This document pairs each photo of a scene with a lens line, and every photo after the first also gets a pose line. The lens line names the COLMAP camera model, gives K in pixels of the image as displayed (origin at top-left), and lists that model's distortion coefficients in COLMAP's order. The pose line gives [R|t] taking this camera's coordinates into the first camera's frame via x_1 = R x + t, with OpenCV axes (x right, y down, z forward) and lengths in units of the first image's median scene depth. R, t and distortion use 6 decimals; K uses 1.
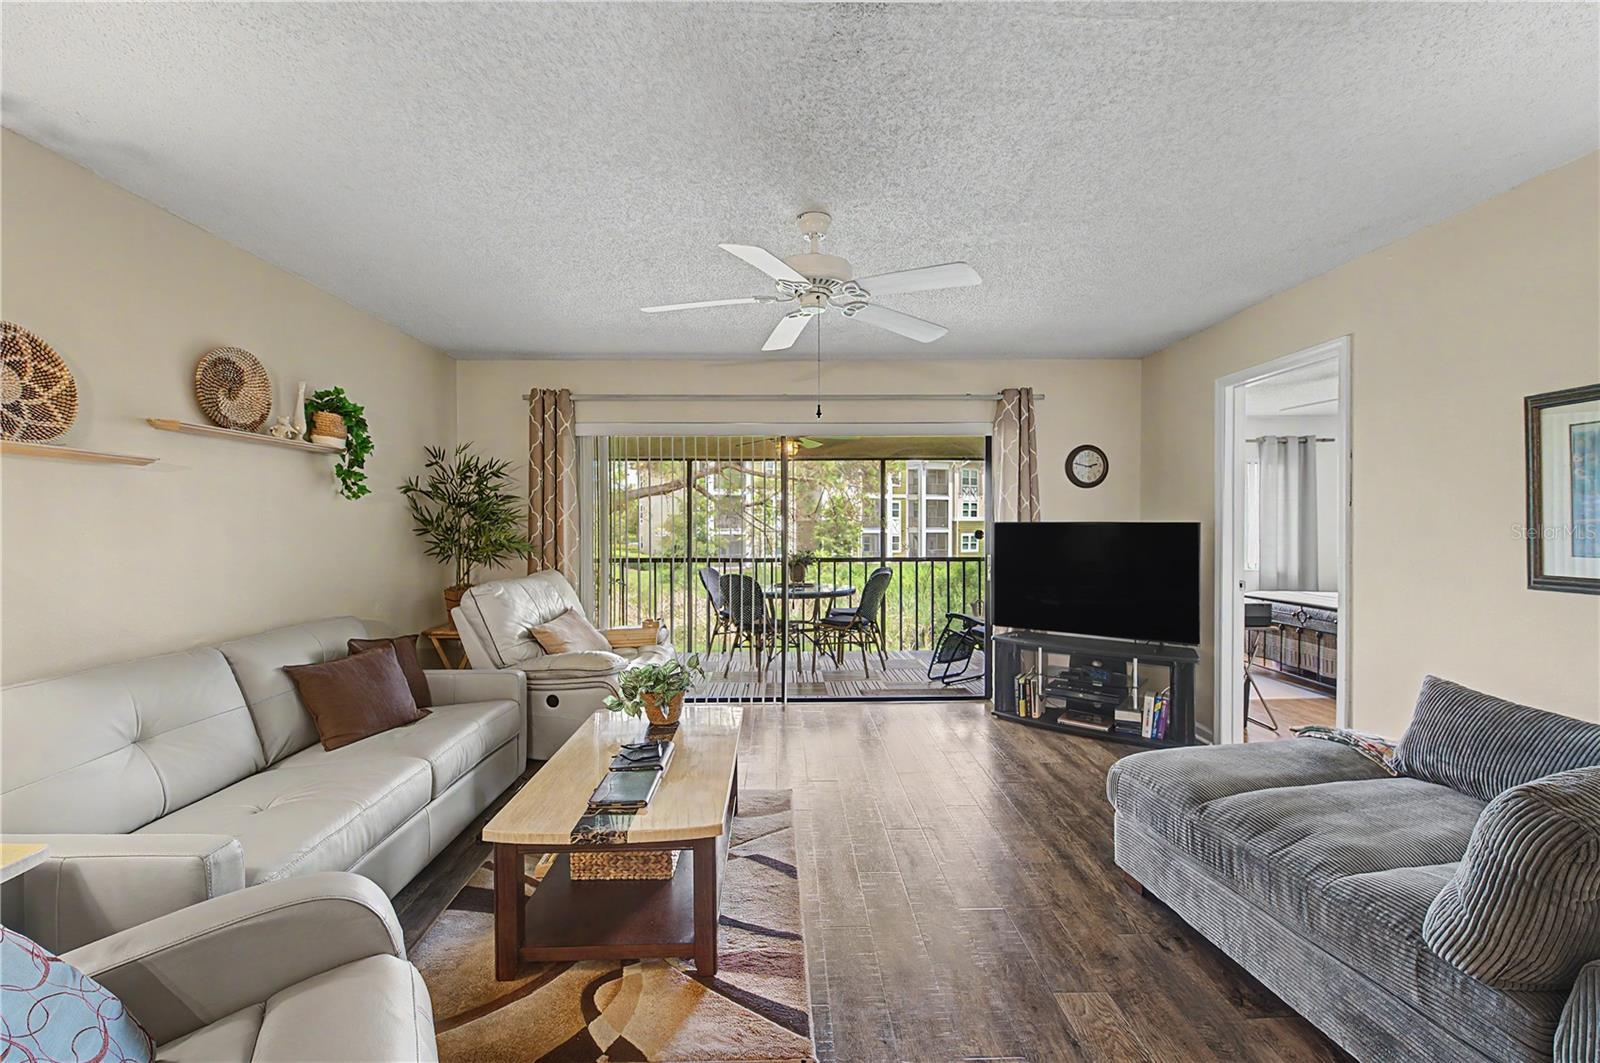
lens RADIAL K [[668.8, 0, 805.8], [0, 668.8, 528.6], [0, 0, 1]] dist [0.002011, -0.001715]
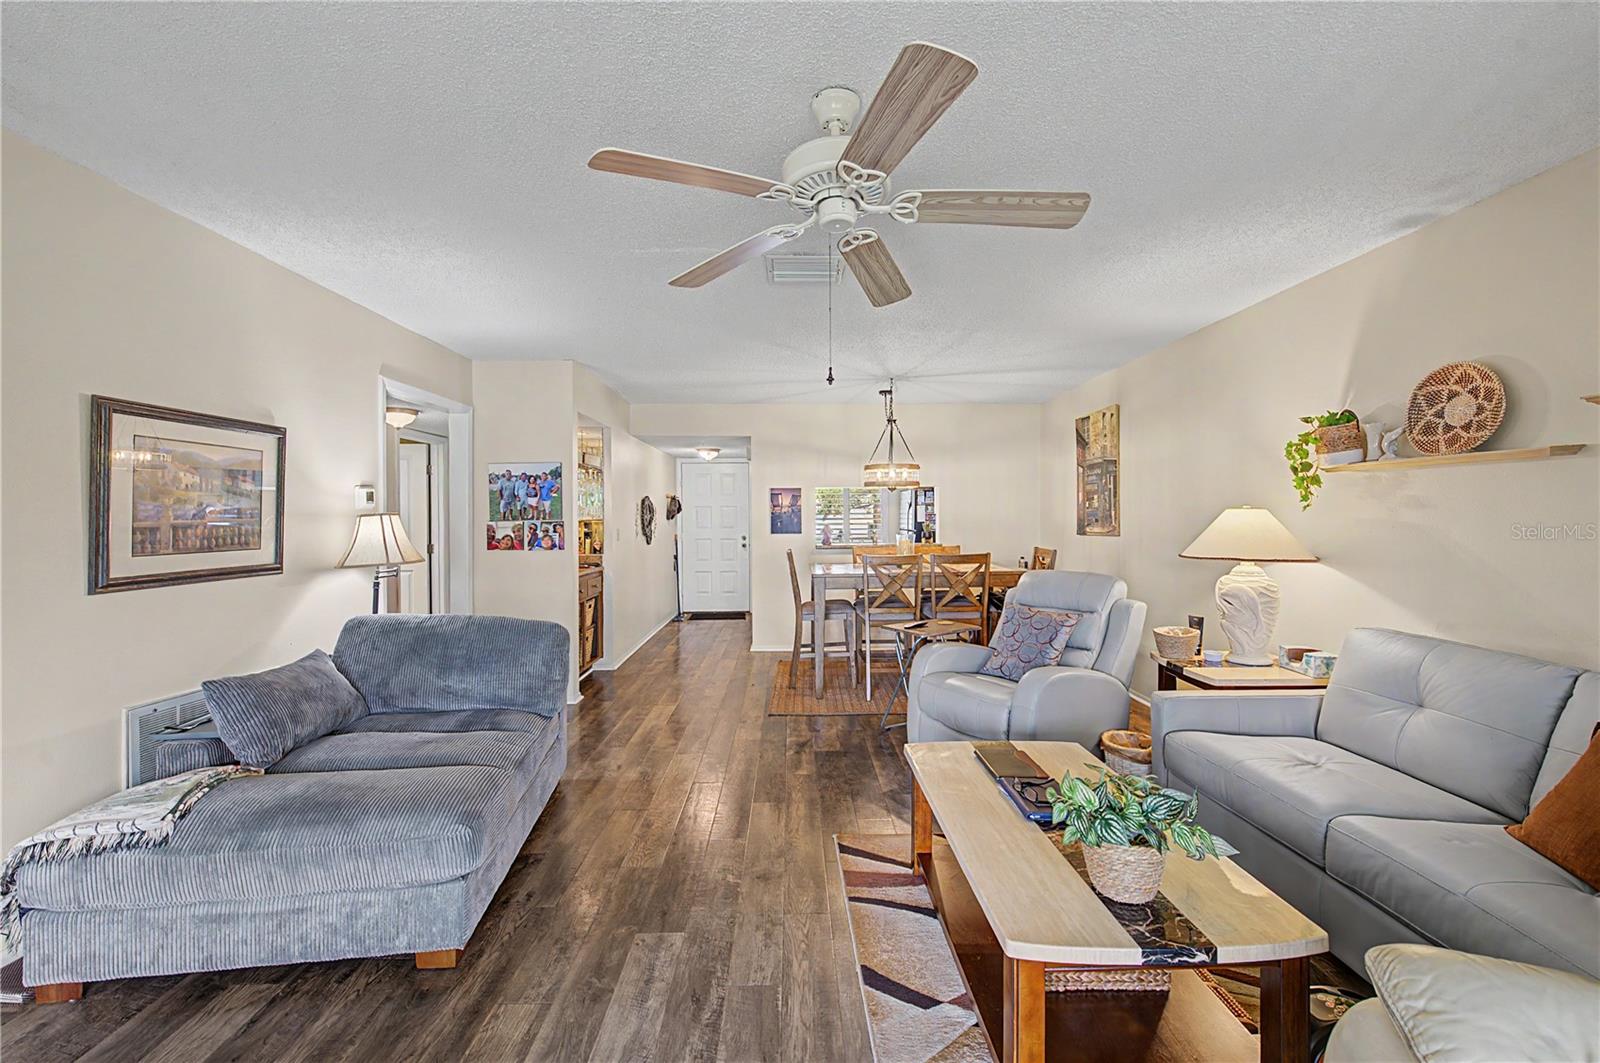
lens RADIAL K [[668.8, 0, 798.8], [0, 668.8, 518.3], [0, 0, 1]] dist [0.002011, -0.001715]
pose [[-0.999760, 0.006486, 0.020938, 0.027920], [0.006624, 0.999957, 0.006501, -0.011916], [-0.020895, 0.006638, -0.999760, 1.197631]]
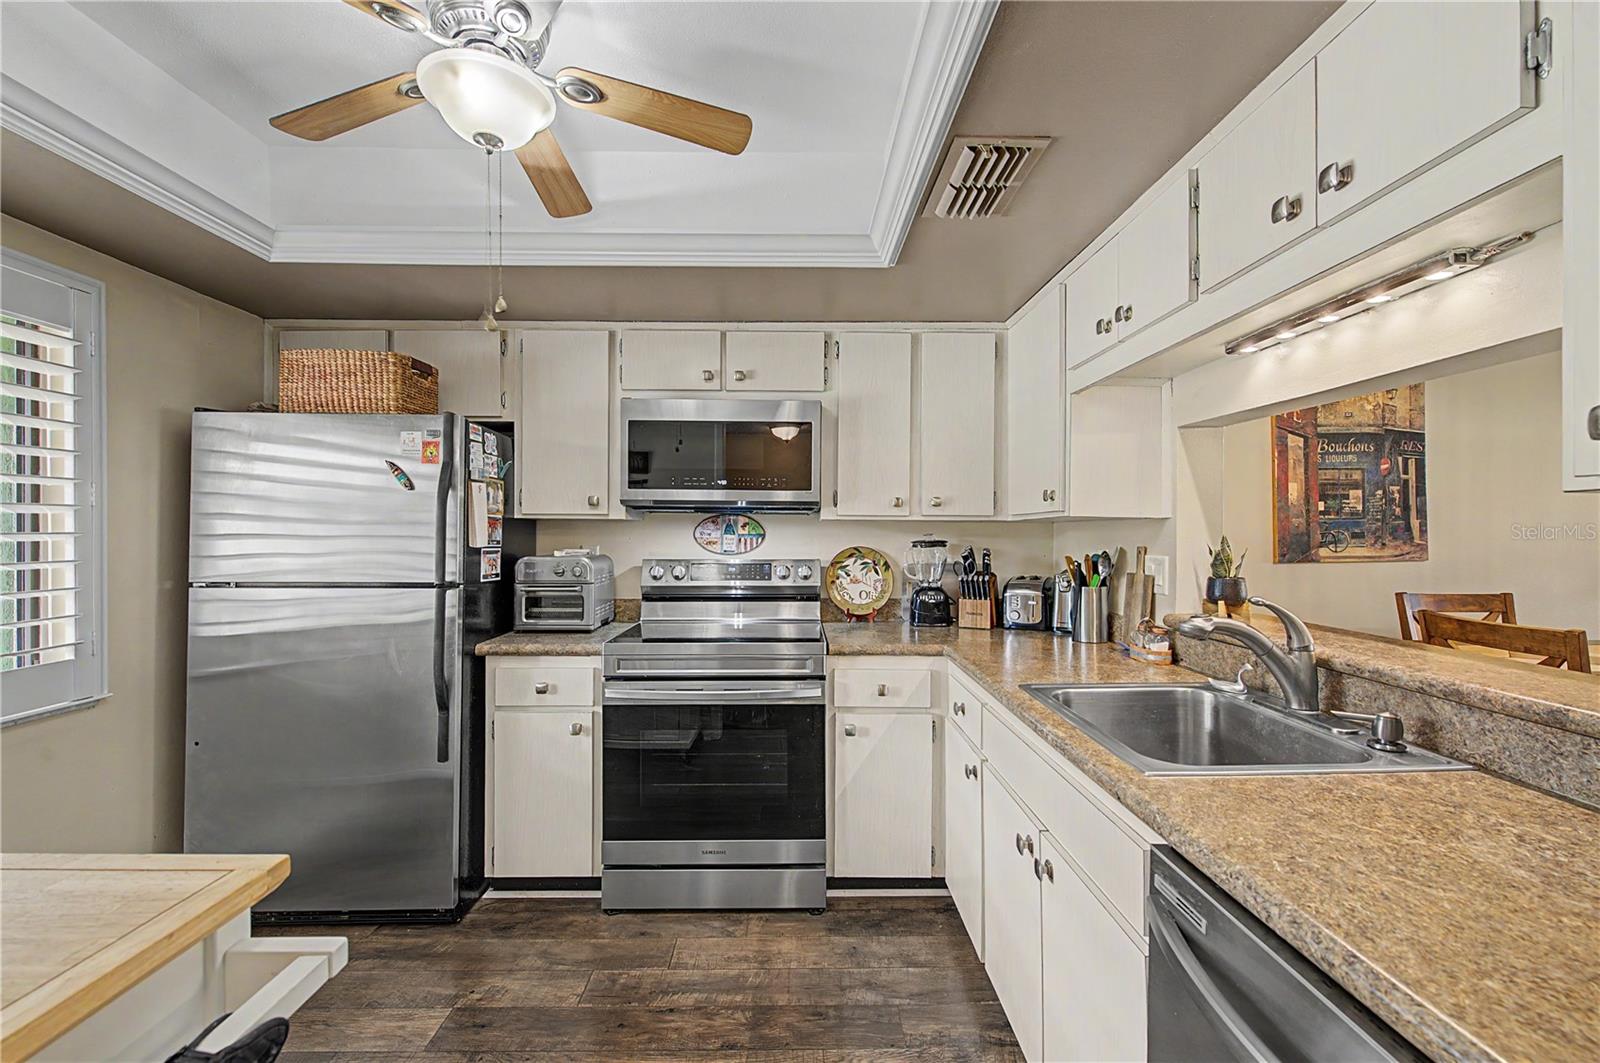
lens RADIAL K [[668.8, 0, 797.5], [0, 668.8, 531.2], [0, 0, 1]] dist [0.002011, -0.001715]
pose [[-0.028589, 0.003331, -0.999586, 0.244249], [-0.003958, 0.999986, 0.003446, 0.001086], [0.999583, 0.004055, -0.028575, -0.908288]]
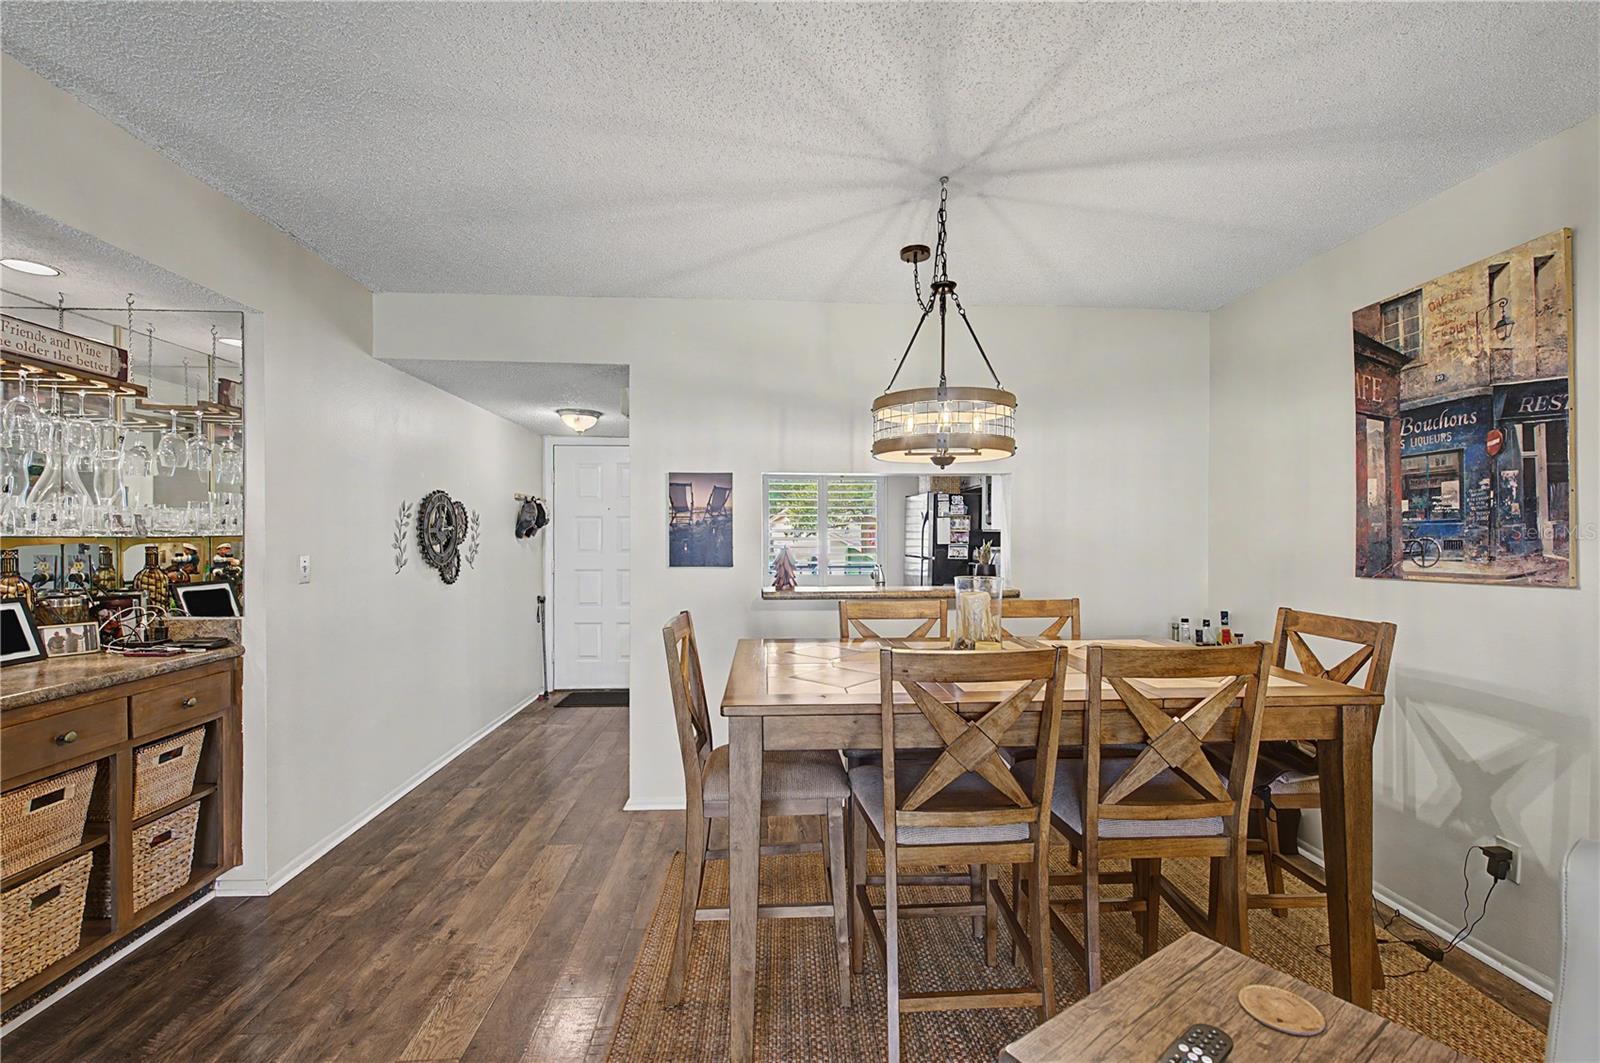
lens RADIAL K [[697.6, 0, 801.1], [0, 697.6, 540.6], [0, 0, 1]] dist [0.000191, -0.003330]
pose [[-0.999766, -0.001008, -0.021630, -0.010379], [-0.001203, 0.999959, 0.009005, -0.001973], [0.021620, 0.009029, -0.999725, 0.330269]]
